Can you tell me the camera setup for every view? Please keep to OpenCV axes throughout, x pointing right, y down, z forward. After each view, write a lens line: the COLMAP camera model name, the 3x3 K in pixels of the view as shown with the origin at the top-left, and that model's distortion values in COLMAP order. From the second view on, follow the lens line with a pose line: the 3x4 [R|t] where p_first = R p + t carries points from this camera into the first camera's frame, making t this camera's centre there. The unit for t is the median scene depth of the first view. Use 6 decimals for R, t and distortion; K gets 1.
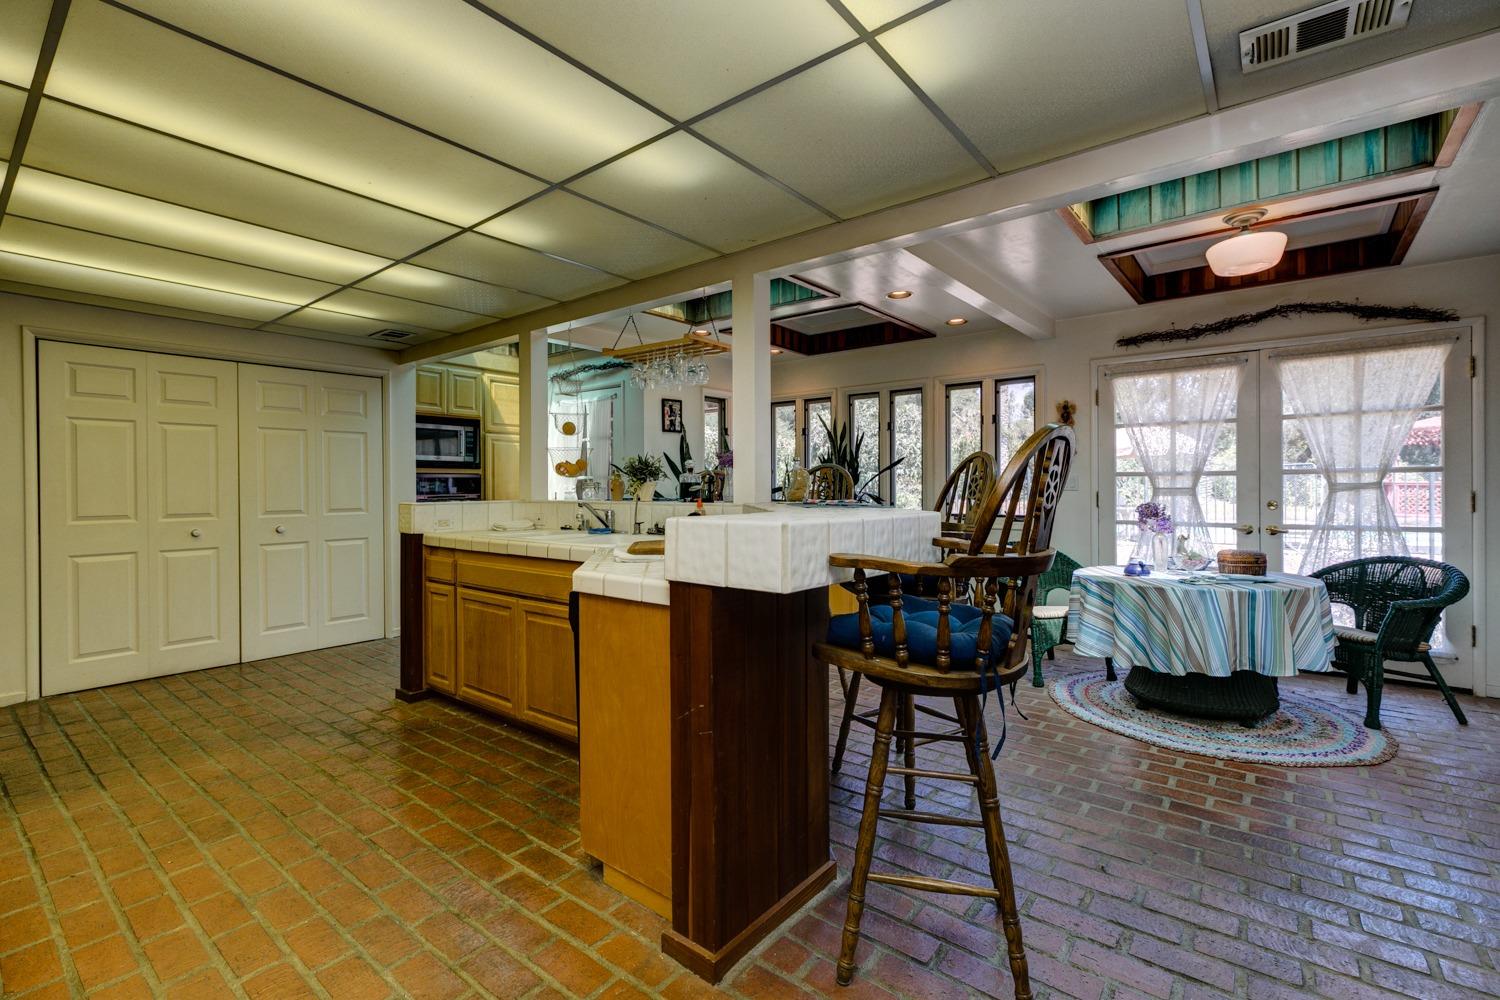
lens RADIAL K [[670.7, 0, 743.6], [0, 670.7, 490.4], [0, 0, 1]] dist [0.003882, 0.000567]
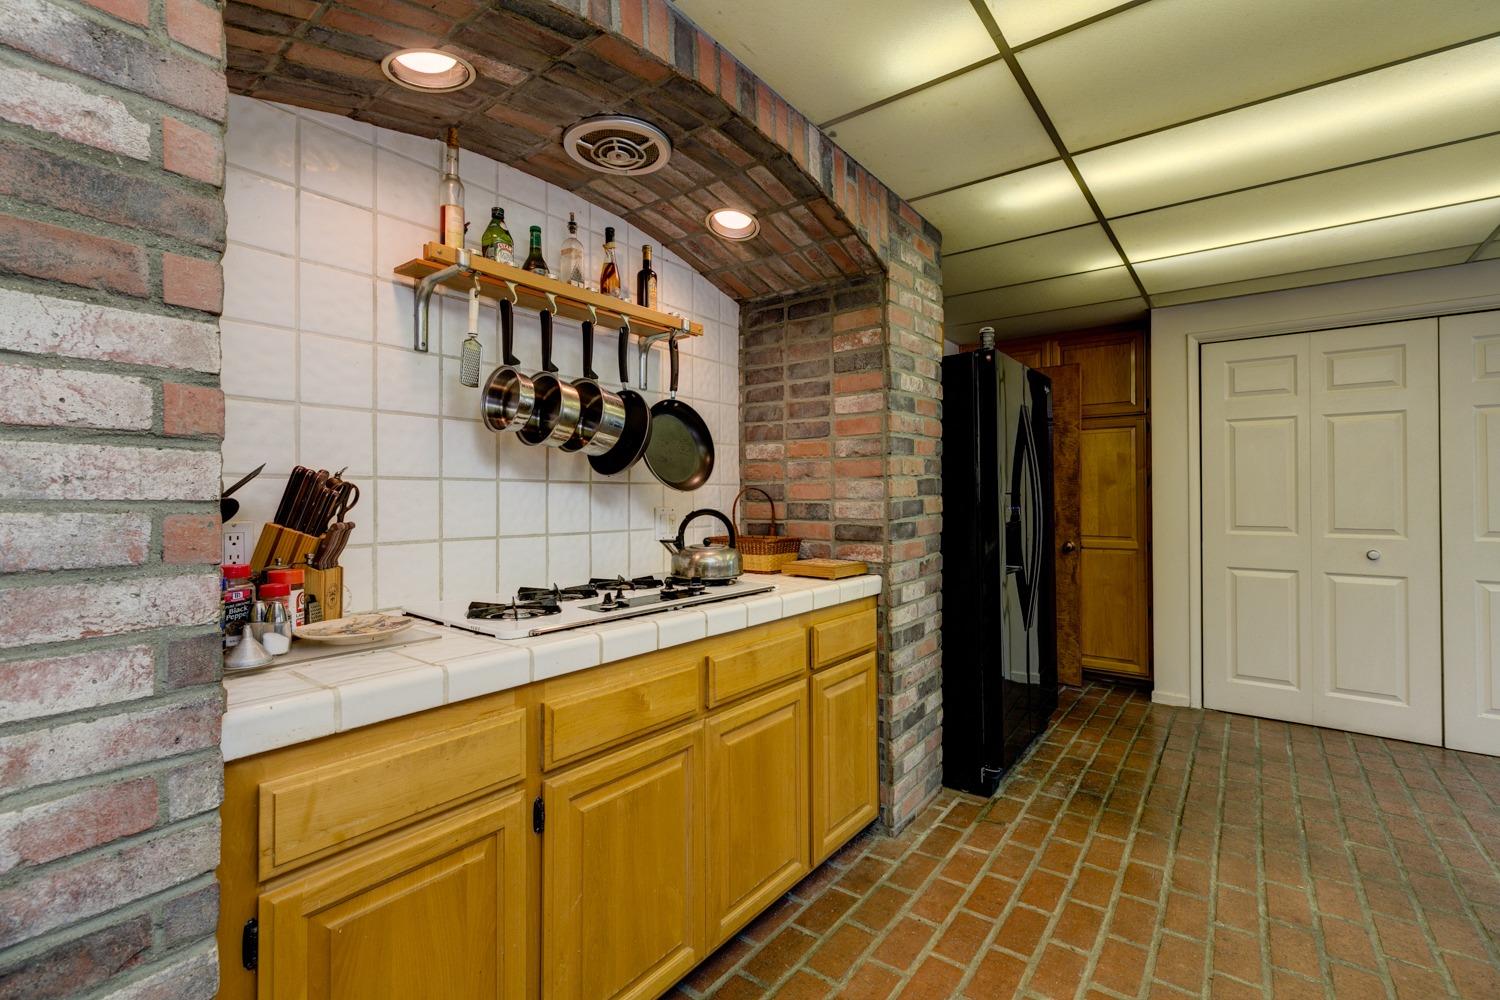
lens RADIAL K [[670.7, 0, 745.8], [0, 670.7, 492.3], [0, 0, 1]] dist [0.003882, 0.000567]
pose [[0.031134, -0.000189, -0.999515, -0.082805], [-0.005935, 0.999982, -0.000374, -0.003391], [0.999498, 0.005944, 0.031132, 0.301491]]
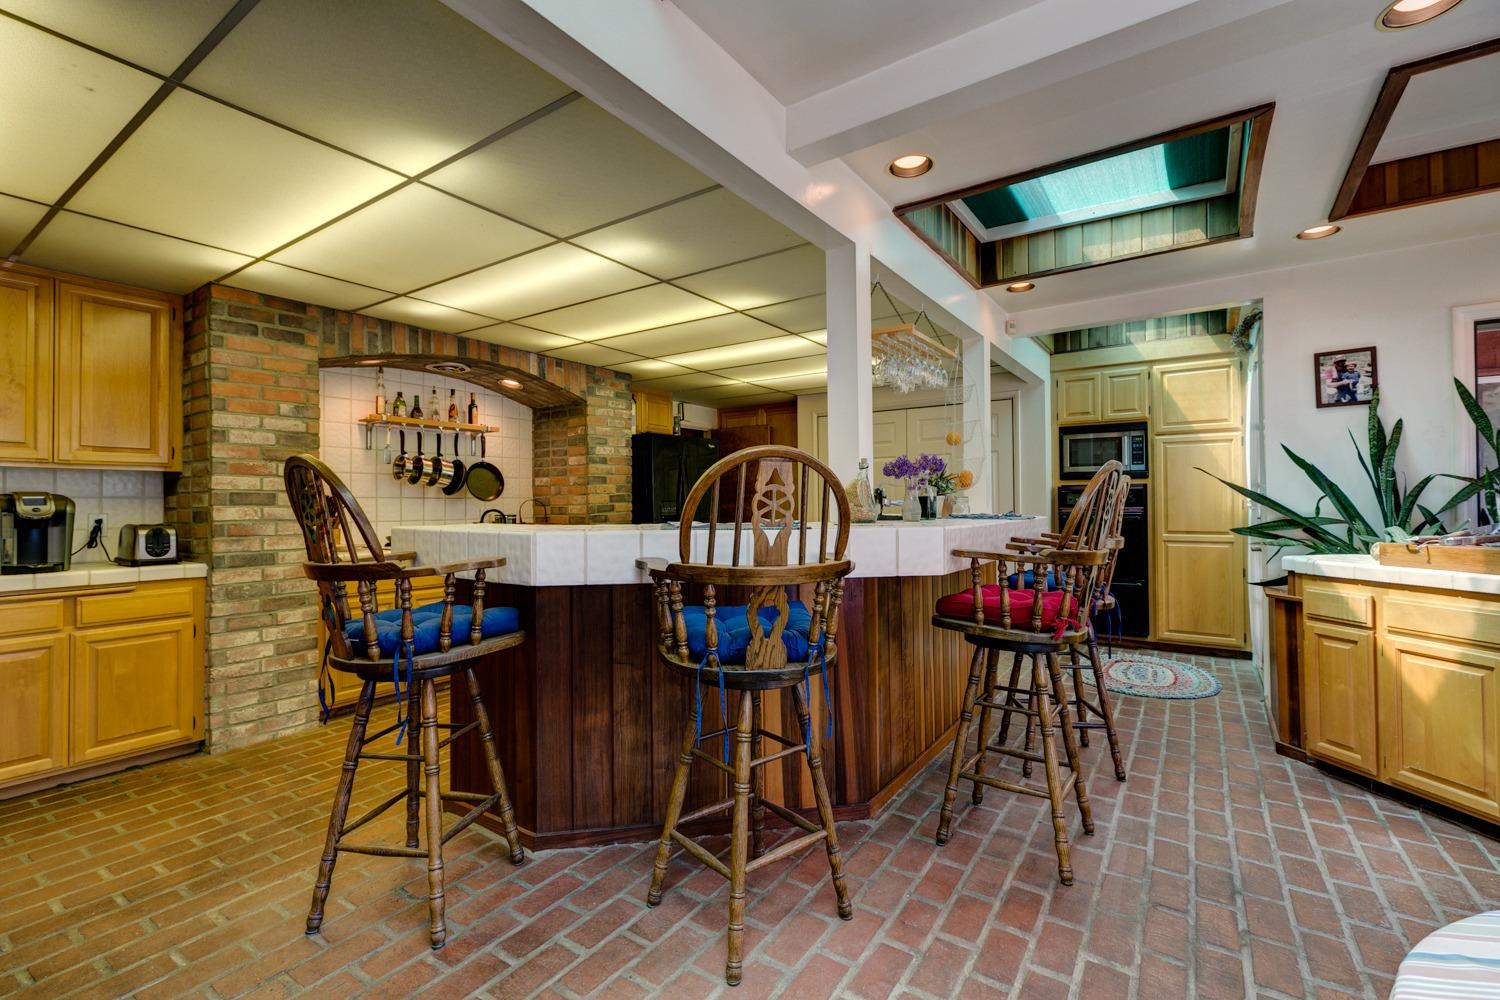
lens RADIAL K [[670.7, 0, 746.5], [0, 670.7, 488.4], [0, 0, 1]] dist [0.003882, 0.000567]
pose [[0.079292, -0.017223, -0.996703, 0.673476], [0.000699, 0.999851, -0.017222, -0.006822], [0.996851, 0.000669, 0.079292, 0.658460]]
